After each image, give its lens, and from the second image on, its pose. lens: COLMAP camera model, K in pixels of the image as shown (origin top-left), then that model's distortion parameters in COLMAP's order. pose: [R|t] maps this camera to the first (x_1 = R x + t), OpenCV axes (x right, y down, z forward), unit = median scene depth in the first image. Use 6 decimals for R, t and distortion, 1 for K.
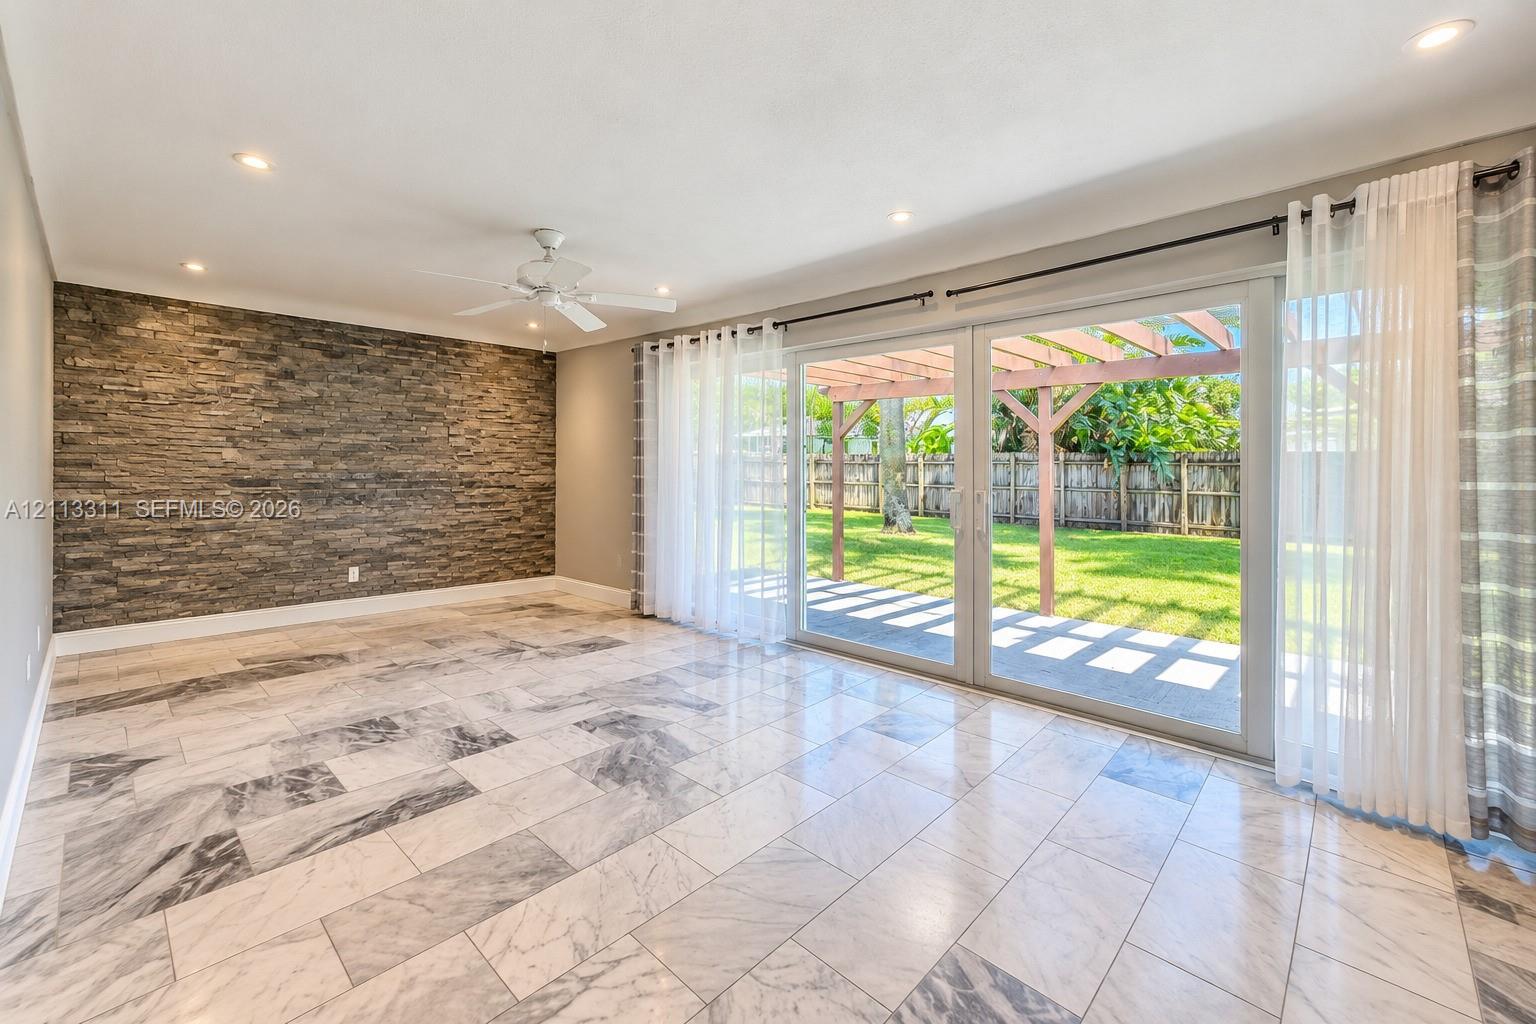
lens RADIAL K [[658.8, 0, 732.0], [0, 658.8, 474.7], [0, 0, 1]] dist [0.000899, 0.000123]
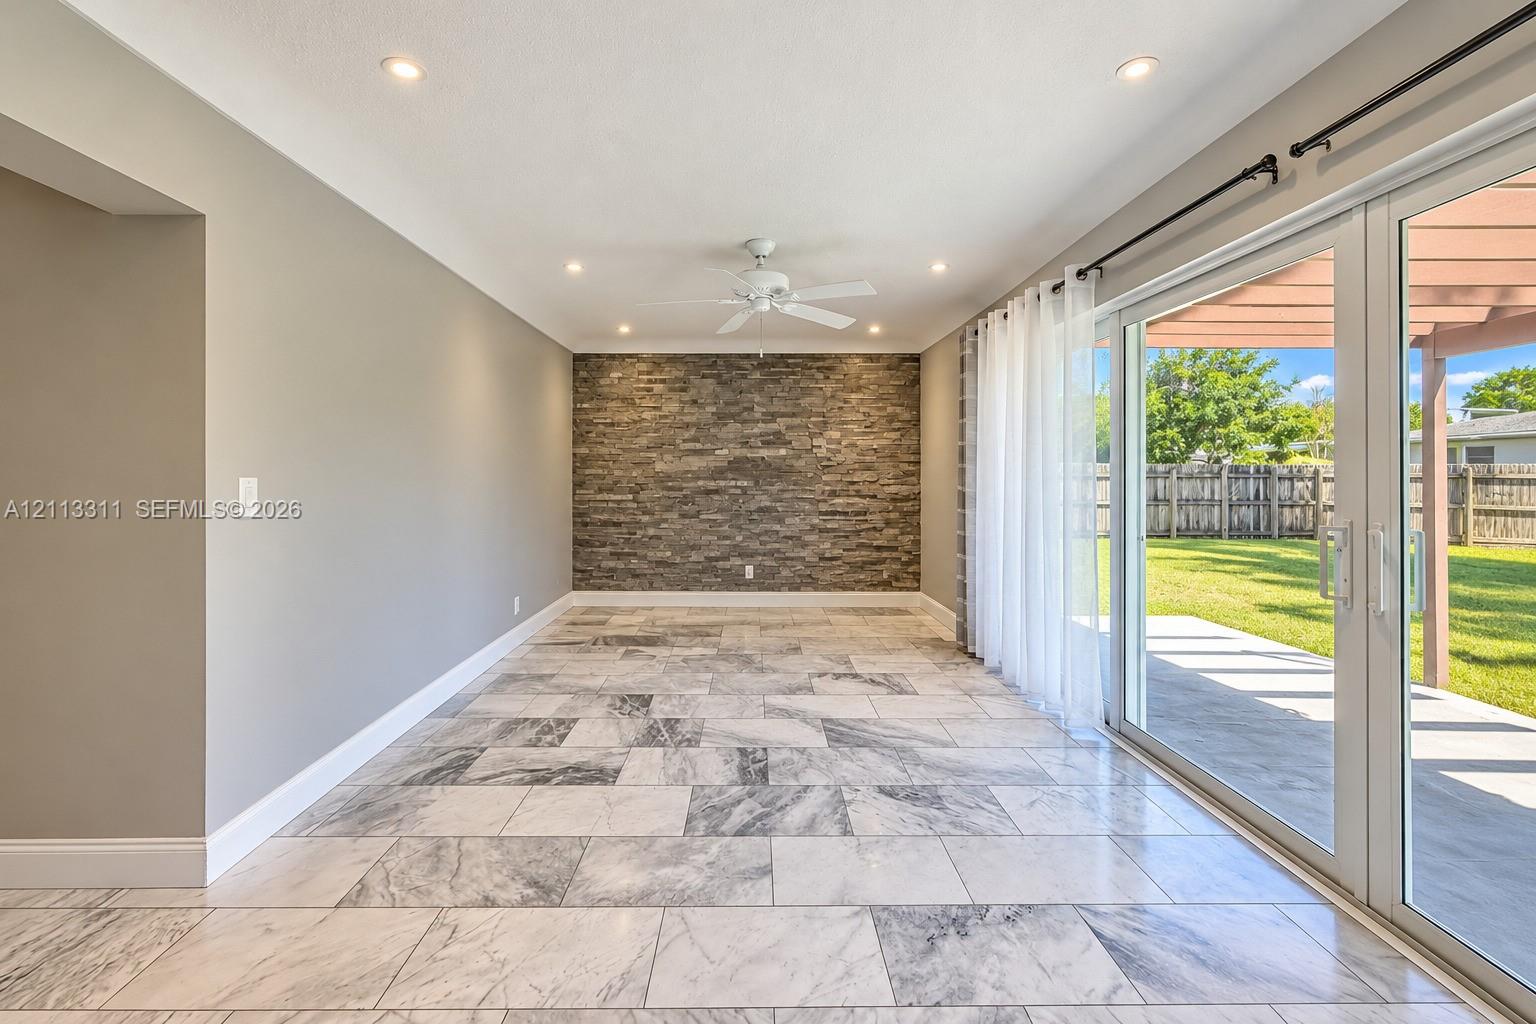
lens RADIAL K [[658.8, 0, 732.0], [0, 658.8, 474.7], [0, 0, 1]] dist [0.000899, 0.000123]
pose [[0.701047, -0.005593, -0.713093, 0.270914], [-0.006710, 0.999873, -0.014439, 0.001445], [0.713084, 0.014907, 0.700921, 0.208950]]
